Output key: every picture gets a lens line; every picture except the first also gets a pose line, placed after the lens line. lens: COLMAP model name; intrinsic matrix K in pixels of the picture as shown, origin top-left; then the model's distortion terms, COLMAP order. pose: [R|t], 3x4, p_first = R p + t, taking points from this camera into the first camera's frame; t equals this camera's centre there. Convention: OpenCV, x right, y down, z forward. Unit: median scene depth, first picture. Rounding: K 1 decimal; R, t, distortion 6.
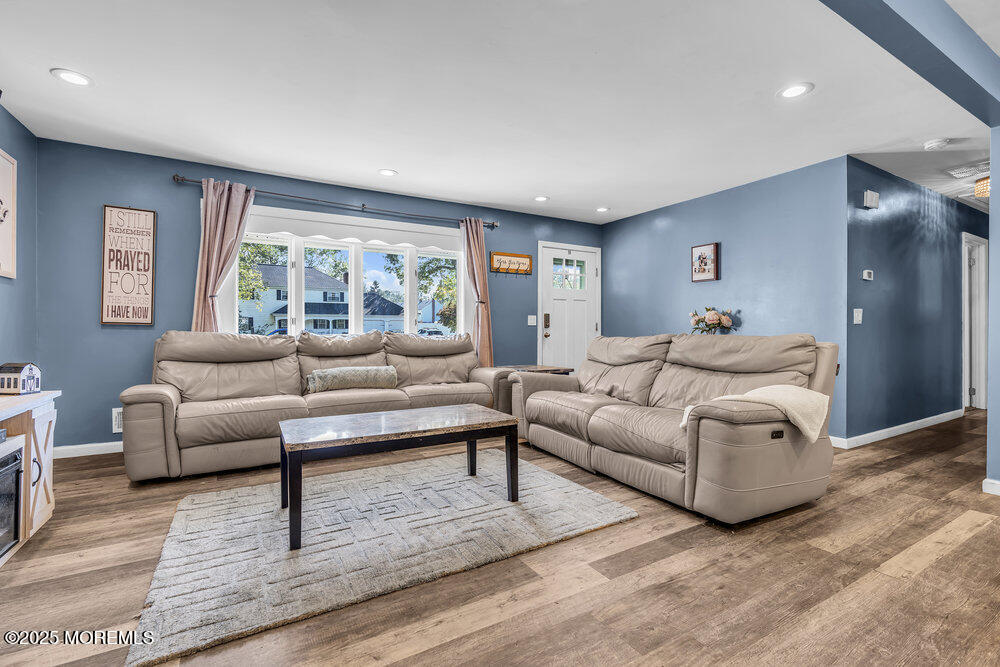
lens RADIAL K [[449.8, 0, 498.3], [0, 449.8, 330.9], [0, 0, 1]] dist [-0.003937, 0.001968]
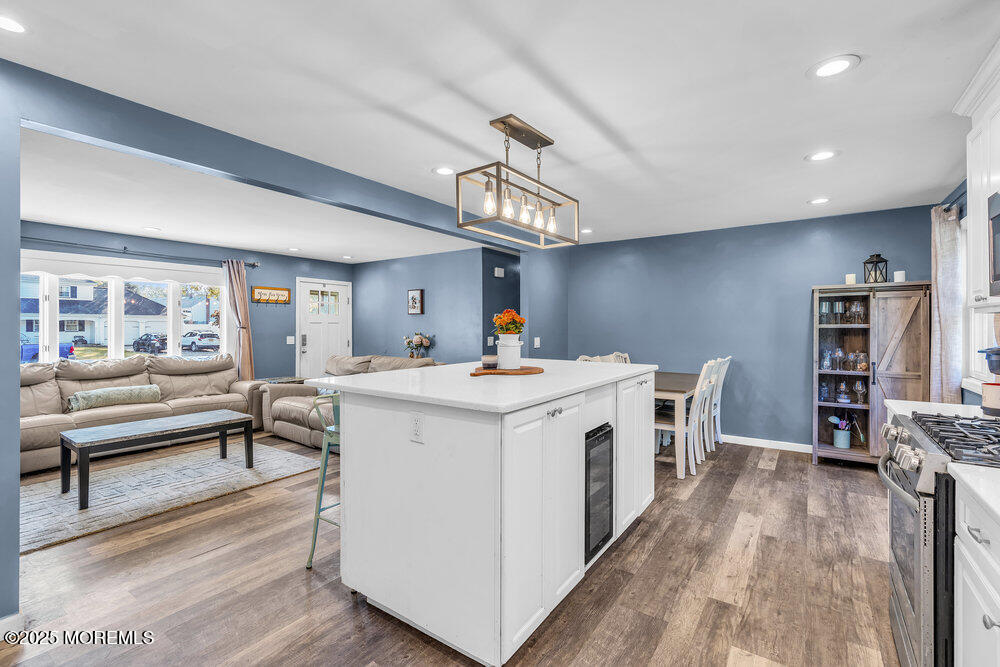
lens RADIAL K [[449.8, 0, 496.1], [0, 449.8, 327.4], [0, 0, 1]] dist [-0.003937, 0.001968]
pose [[0.910678, -0.001429, 0.413115, 0.105676], [0.003836, 0.999980, -0.004996, -0.068149], [-0.413100, 0.006135, 0.910665, -0.505072]]
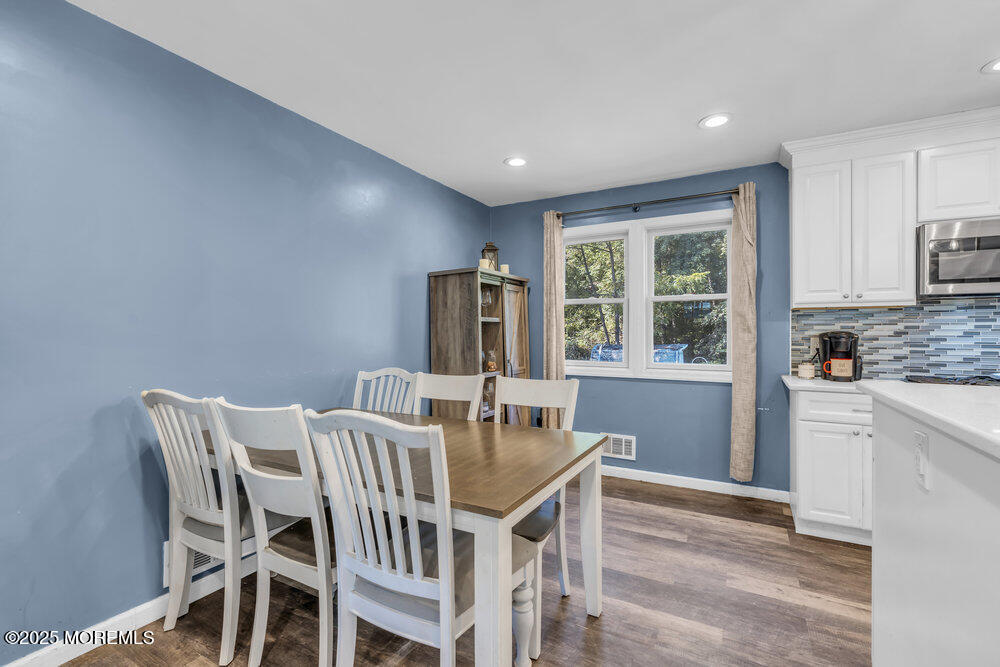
lens RADIAL K [[449.8, 0, 502.8], [0, 449.8, 328.8], [0, 0, 1]] dist [-0.003937, 0.001968]
pose [[-0.513275, 0.009830, 0.858168, 0.482223], [0.007831, 0.999946, -0.006770, -0.049667], [-0.858188, 0.003246, -0.513325, 0.488190]]
